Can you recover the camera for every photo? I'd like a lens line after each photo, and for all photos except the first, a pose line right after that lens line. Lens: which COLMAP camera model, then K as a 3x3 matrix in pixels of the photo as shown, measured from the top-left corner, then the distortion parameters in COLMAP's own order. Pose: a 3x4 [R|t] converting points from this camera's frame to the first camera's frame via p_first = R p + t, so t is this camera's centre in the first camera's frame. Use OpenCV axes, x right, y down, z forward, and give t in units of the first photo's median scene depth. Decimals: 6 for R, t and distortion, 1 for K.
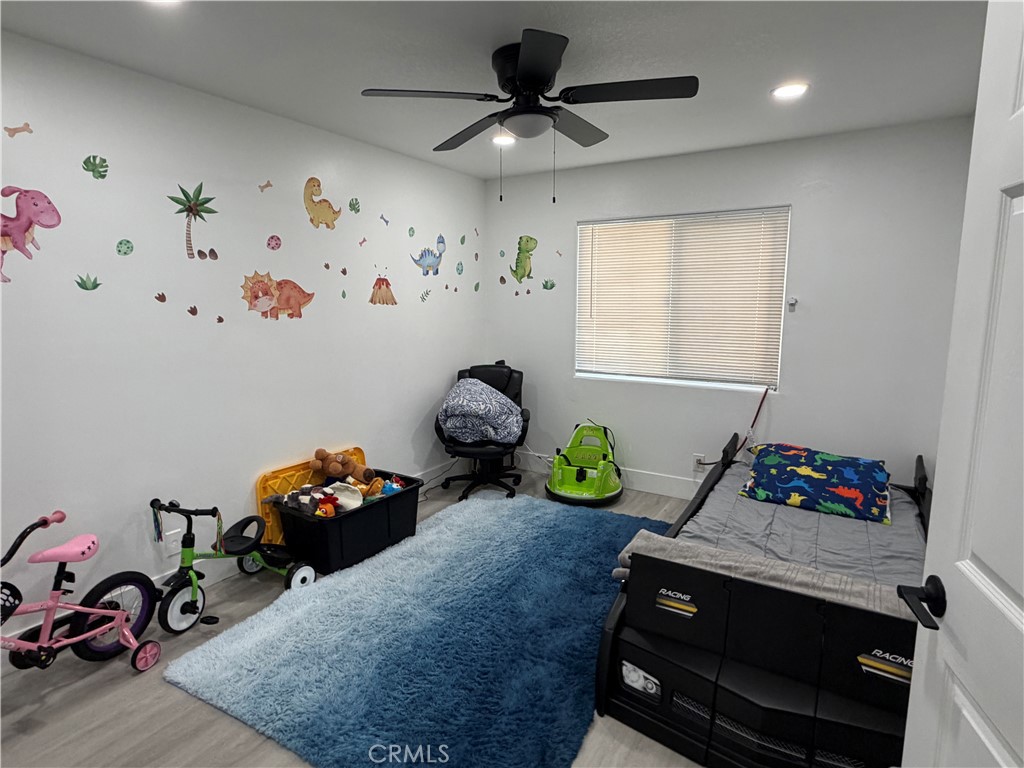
lens RADIAL K [[571.7, 0, 509.0], [0, 571.7, 379.9], [0, 0, 1]] dist [0.001963, -0.000911]
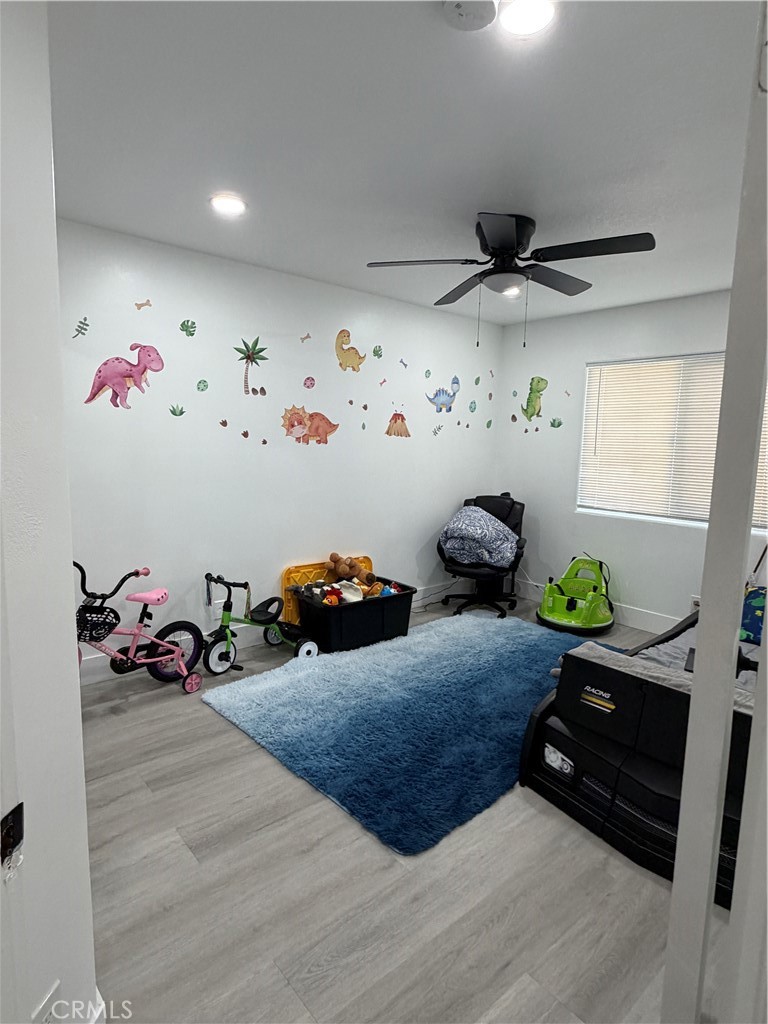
lens RADIAL K [[571.7, 0, 388.8], [0, 571.7, 507.3], [0, 0, 1]] dist [0.001963, -0.000911]
pose [[0.955580, 0.061490, -0.288247, 0.139767], [-0.069004, 0.997489, -0.015969, 0.041715], [0.286542, 0.035150, 0.957423, -0.143316]]
